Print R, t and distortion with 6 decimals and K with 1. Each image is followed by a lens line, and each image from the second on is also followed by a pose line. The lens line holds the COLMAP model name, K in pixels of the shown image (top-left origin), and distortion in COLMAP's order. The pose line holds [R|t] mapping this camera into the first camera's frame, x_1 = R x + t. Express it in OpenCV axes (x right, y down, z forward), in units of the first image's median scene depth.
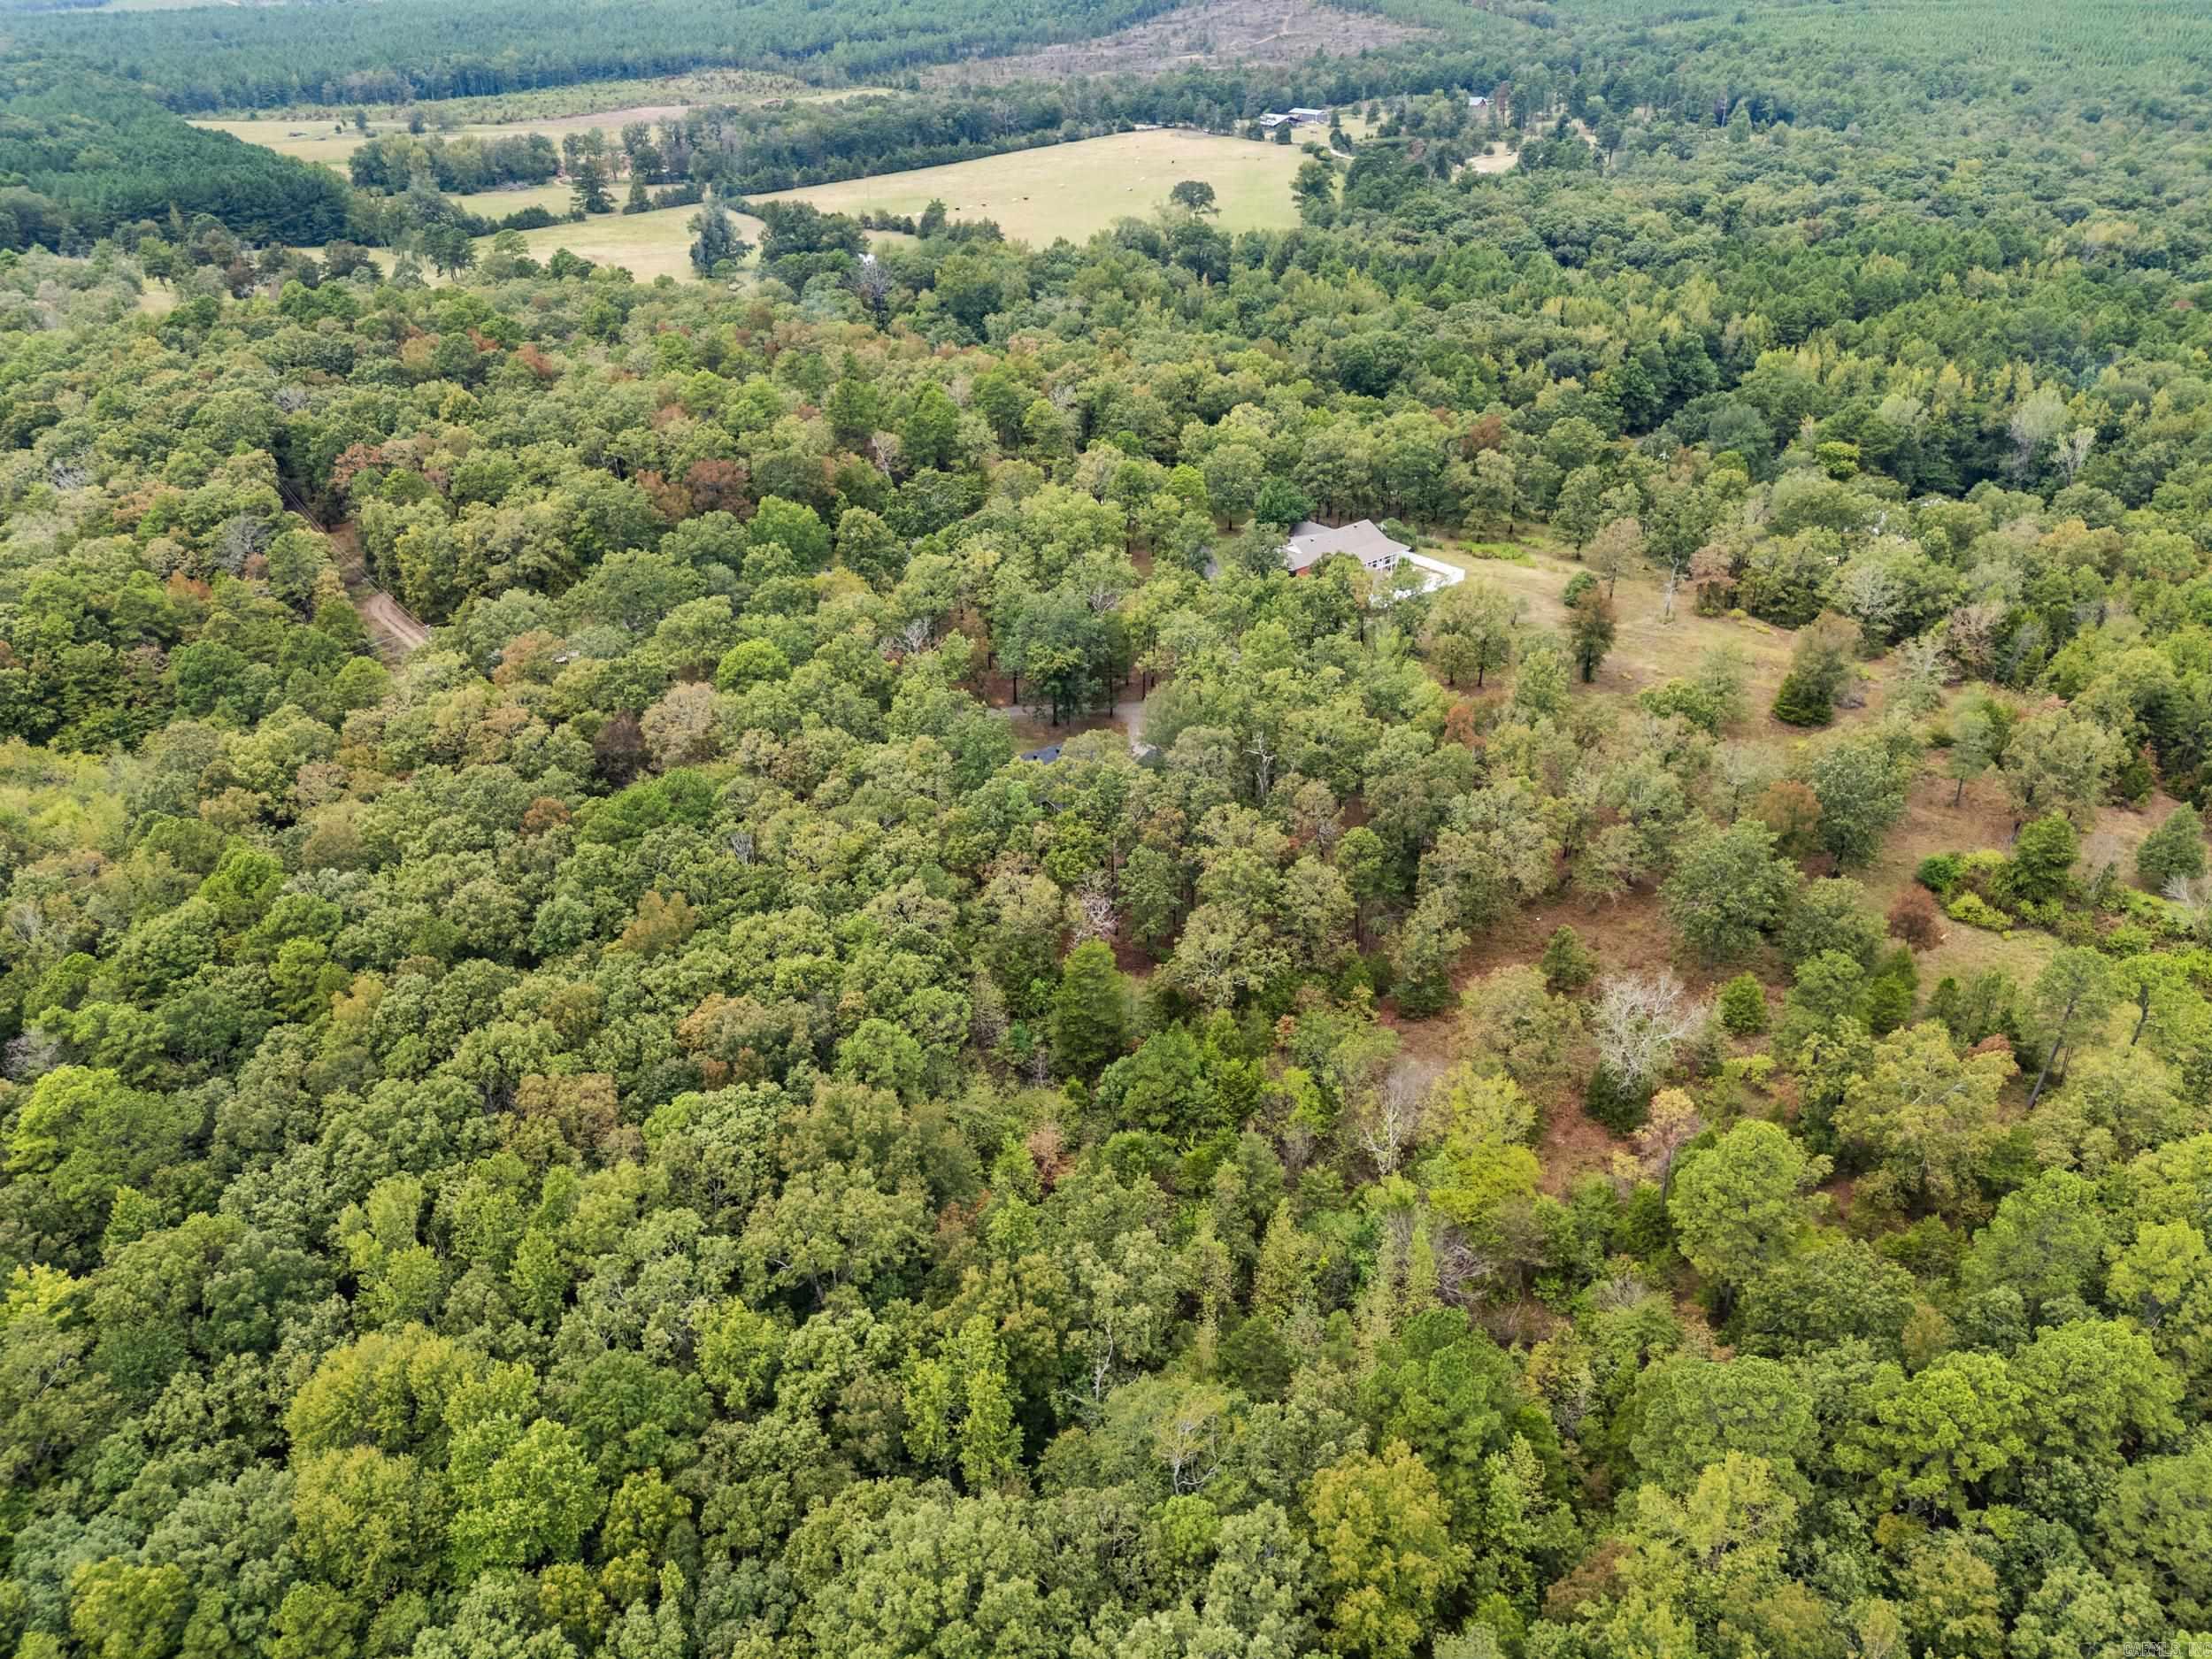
lens RADIAL K [[1655.1, 0, 1106.0], [0, 1655.1, 829.5], [0, 0, 1]] dist [0.086643, -0.065764]
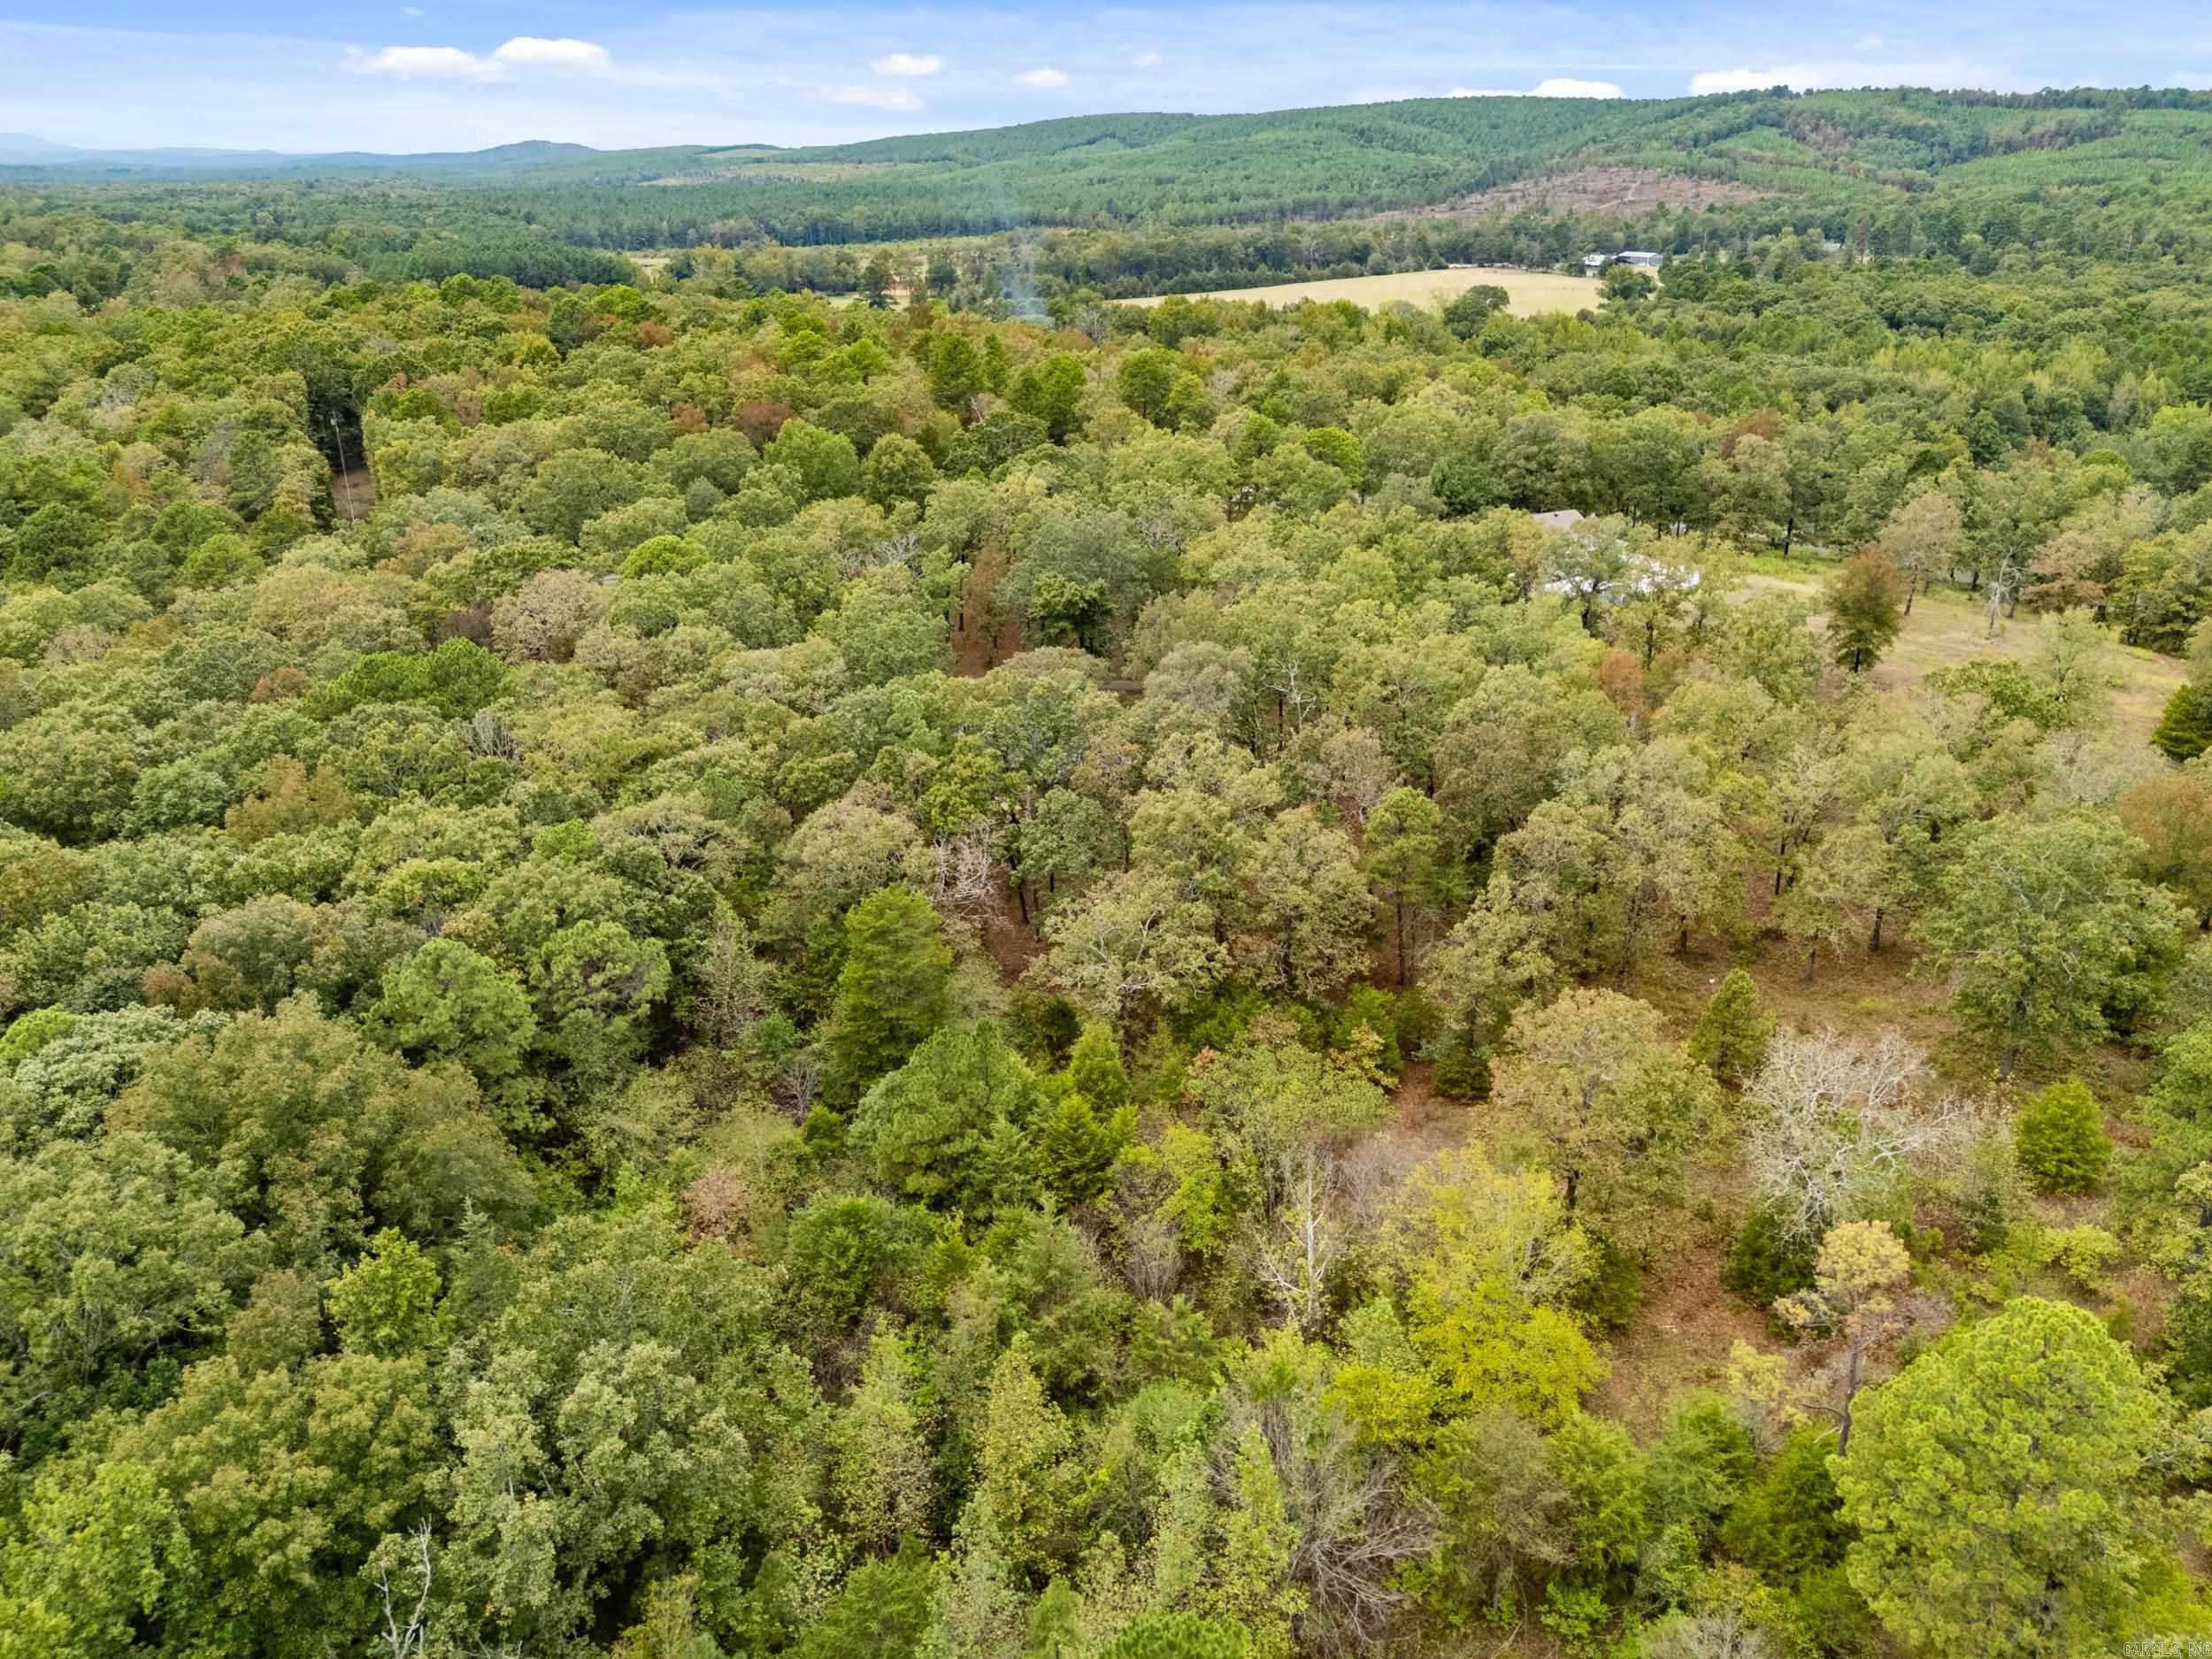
lens RADIAL K [[1655.1, 0, 1106.0], [0, 1655.1, 829.5], [0, 0, 1]] dist [0.086643, -0.065764]
pose [[0.979092, 0.085929, -0.184375, 0.160543], [-0.105859, 0.989227, -0.101116, 0.090699], [0.173700, 0.118520, 0.977641, 0.375468]]
